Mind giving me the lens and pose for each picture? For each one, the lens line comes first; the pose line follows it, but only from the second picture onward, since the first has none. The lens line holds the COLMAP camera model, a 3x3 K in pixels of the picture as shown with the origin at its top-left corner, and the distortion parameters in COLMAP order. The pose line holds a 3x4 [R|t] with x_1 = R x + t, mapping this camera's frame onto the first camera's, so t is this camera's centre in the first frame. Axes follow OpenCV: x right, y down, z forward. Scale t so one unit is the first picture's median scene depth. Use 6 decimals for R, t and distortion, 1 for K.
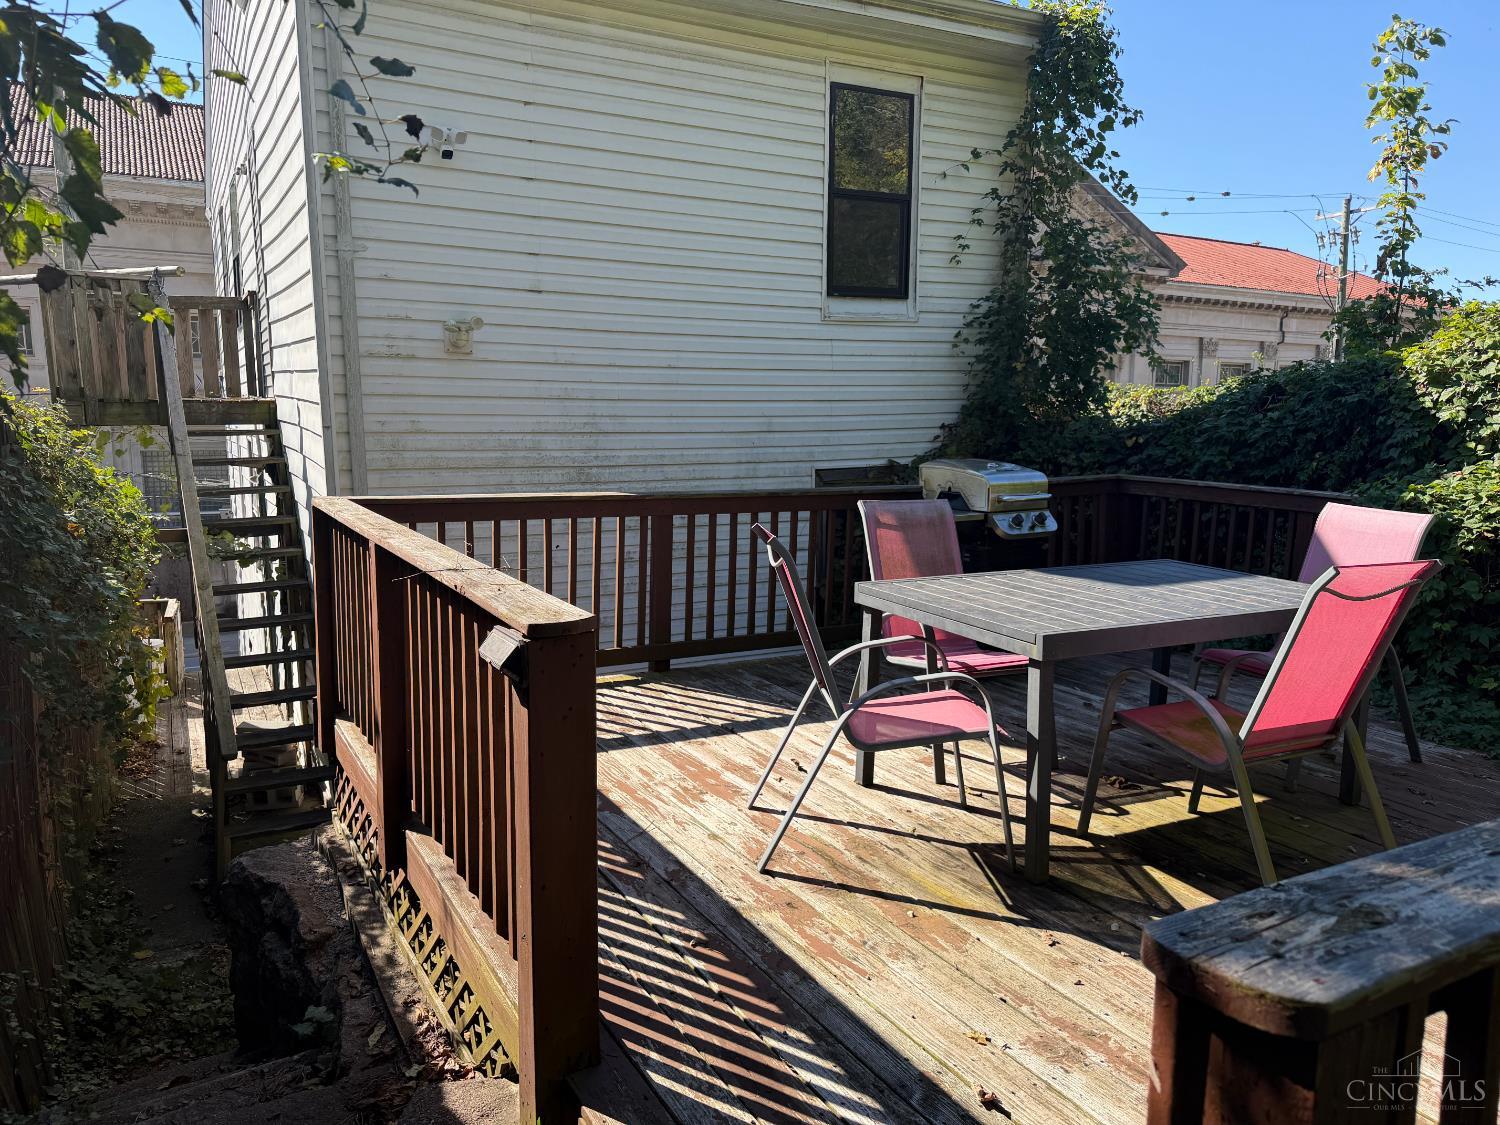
lens RADIAL K [[1044.4, 0, 752.9], [0, 1044.4, 561.4], [0, 0, 1]] dist [-0.003562, -0.000895]
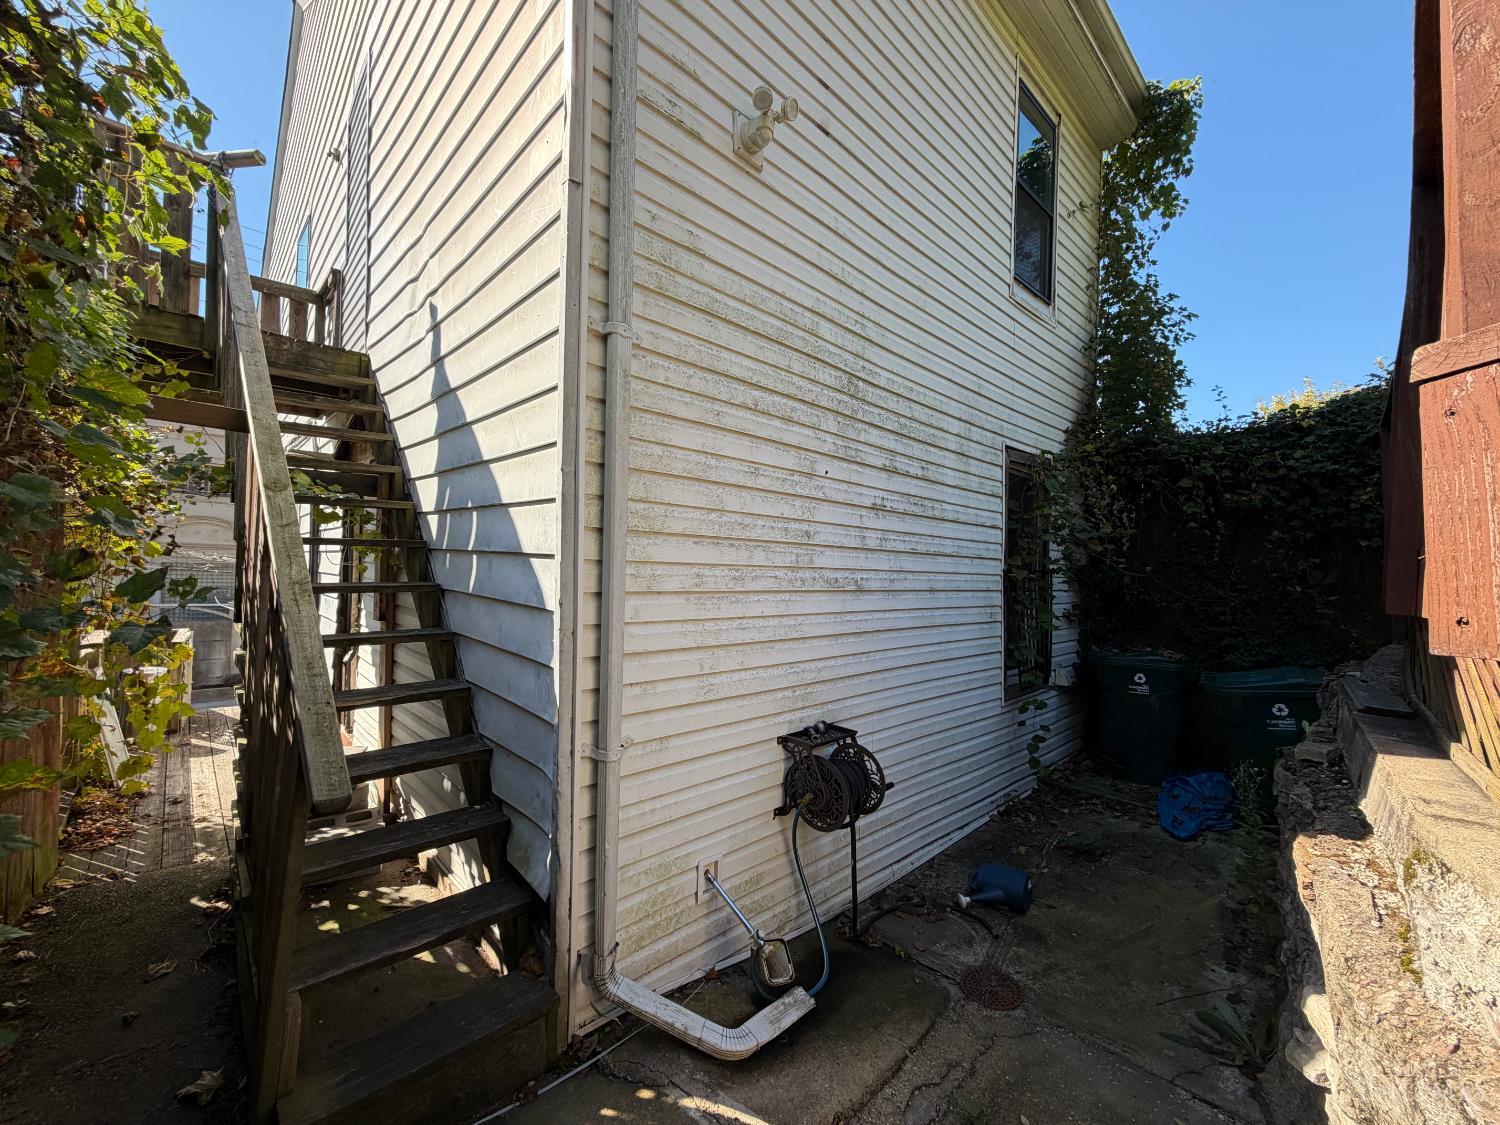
lens RADIAL K [[605.6, 0, 742.2], [0, 605.6, 563.3], [0, 0, 1]] dist [0.001533, 0.000067]
pose [[0.971355, 0.021898, 0.236622, -0.286660], [0.014984, 0.988119, -0.152957, 0.095456], [-0.237160, 0.152121, 0.959487, 0.504773]]
